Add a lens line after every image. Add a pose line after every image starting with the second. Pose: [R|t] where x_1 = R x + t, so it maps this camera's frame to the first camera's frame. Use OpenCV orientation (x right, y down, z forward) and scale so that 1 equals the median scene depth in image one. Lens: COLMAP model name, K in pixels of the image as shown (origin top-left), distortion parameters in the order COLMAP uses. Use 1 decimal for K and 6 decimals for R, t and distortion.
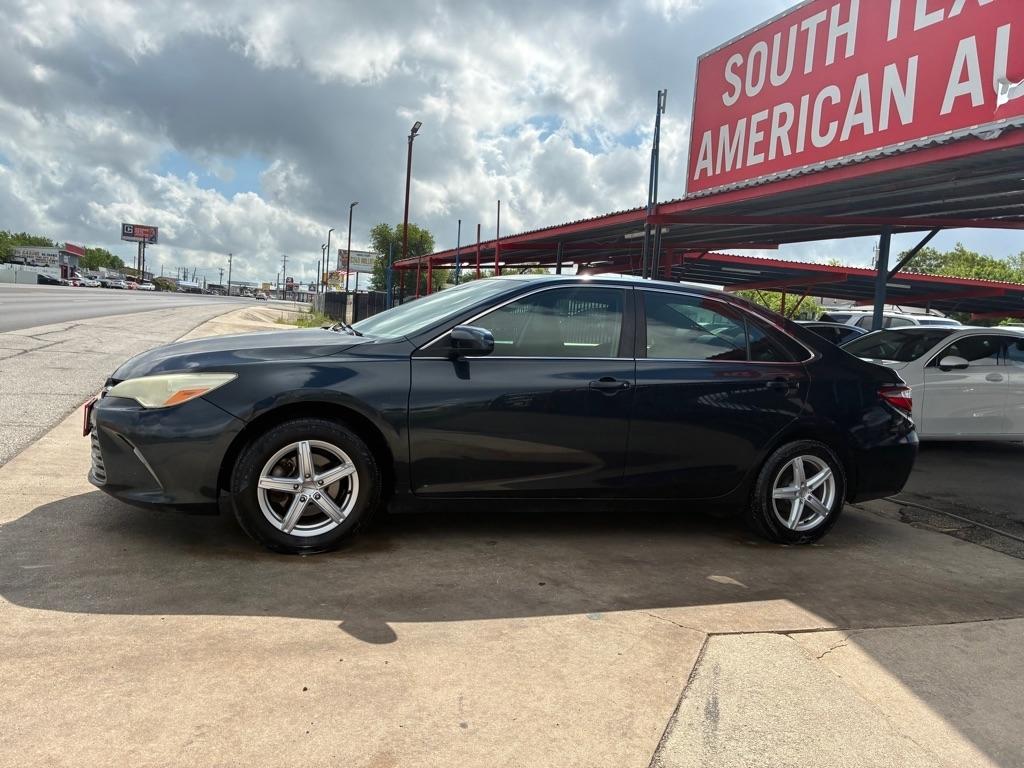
lens RADIAL K [[785.3, 0, 517.4], [0, 785.3, 384.0], [0, 0, 1]] dist [0.048812, -0.063419]
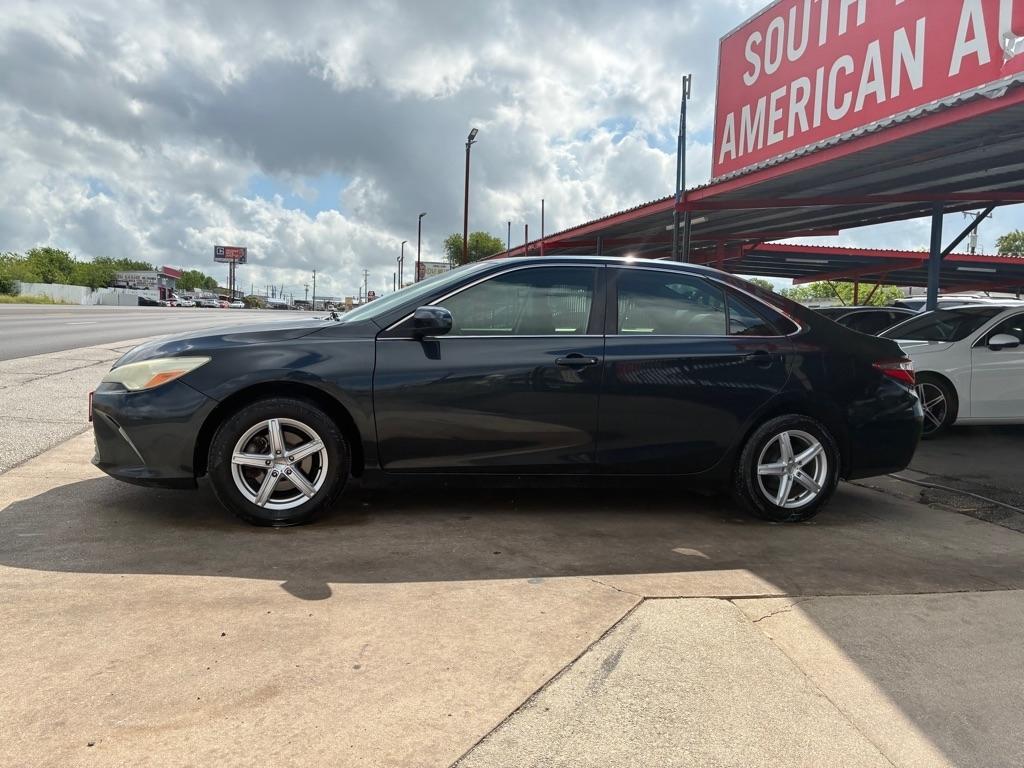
lens RADIAL K [[785.3, 0, 504.4], [0, 785.3, 386.7], [0, 0, 1]] dist [0.048812, -0.063419]
pose [[0.992829, -0.024975, -0.116901, 0.068970], [0.024417, 0.999683, -0.006205, 0.018339], [0.117019, 0.003306, 0.993124, -0.006611]]
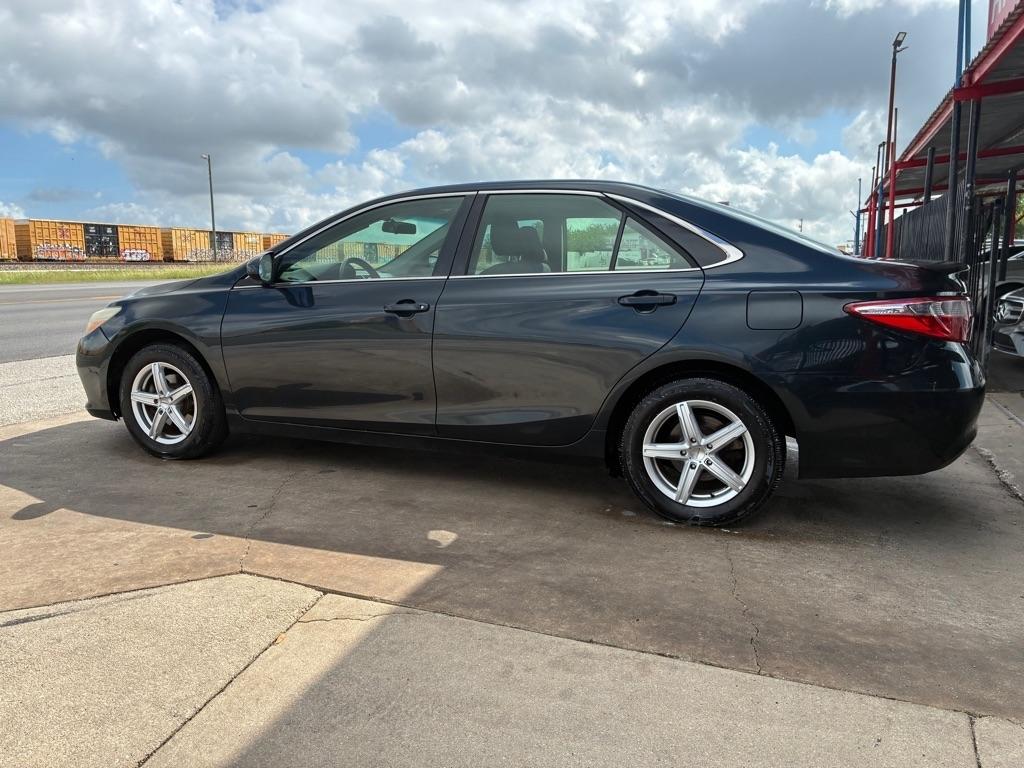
lens RADIAL K [[785.3, 0, 495.5], [0, 785.3, 389.0], [0, 0, 1]] dist [0.048812, -0.063419]
pose [[0.742876, 0.025912, -0.668927, 0.382496], [0.004750, 0.999021, 0.043974, 0.026636], [0.669412, -0.035844, 0.742026, 0.196277]]
